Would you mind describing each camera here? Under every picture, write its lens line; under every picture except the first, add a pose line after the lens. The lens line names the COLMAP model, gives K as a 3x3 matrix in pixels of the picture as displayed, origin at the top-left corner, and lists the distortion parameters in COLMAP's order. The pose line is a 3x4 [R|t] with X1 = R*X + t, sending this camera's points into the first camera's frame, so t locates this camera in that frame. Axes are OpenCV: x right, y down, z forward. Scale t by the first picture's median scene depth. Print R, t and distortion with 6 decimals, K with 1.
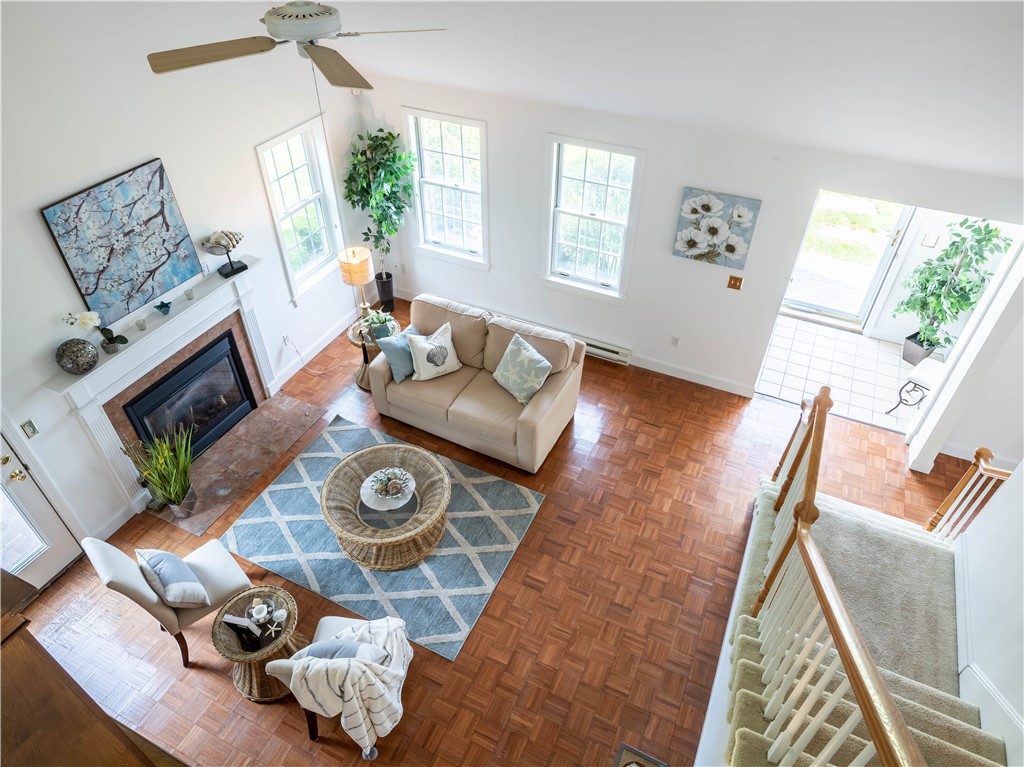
lens RADIAL K [[649.0, 0, 512.9], [0, 649.0, 385.5], [0, 0, 1]] dist [0.001240, 0.000547]
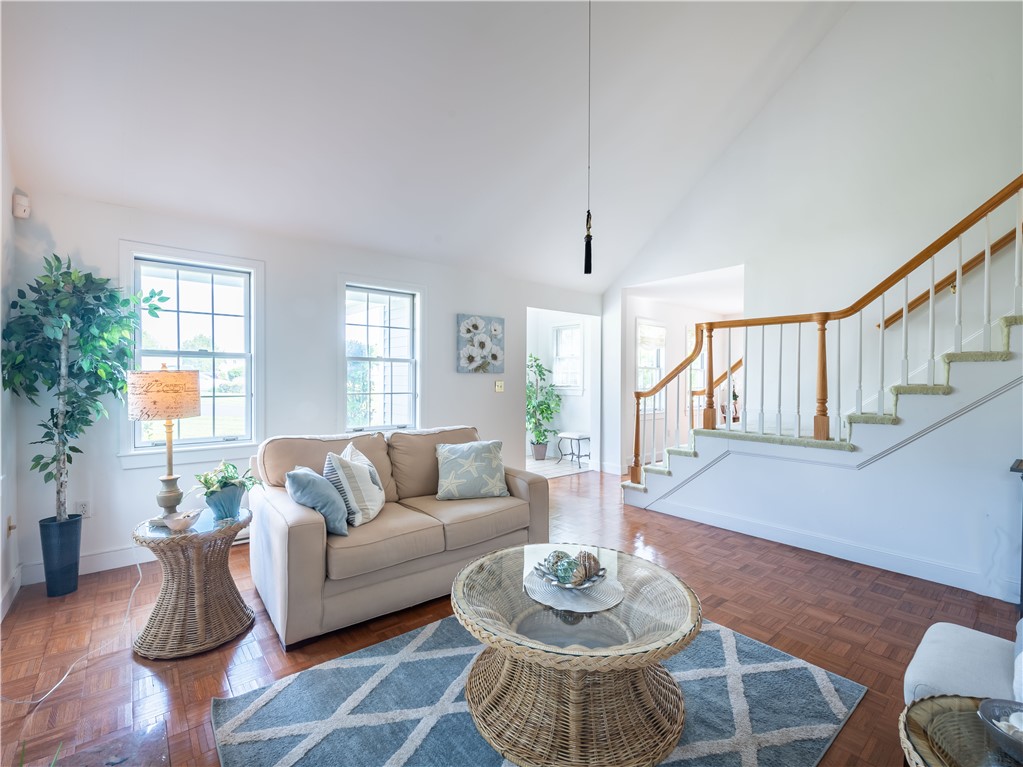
lens RADIAL K [[464.2, 0, 505.1], [0, 464.2, 382.0], [0, 0, 1]] dist [0.011628, 0.000078]
pose [[0.409540, -0.001243, 0.912291, -0.516326], [0.599468, 0.754168, -0.268082, 0.093151], [-0.687688, 0.656680, 0.309607, 0.727800]]
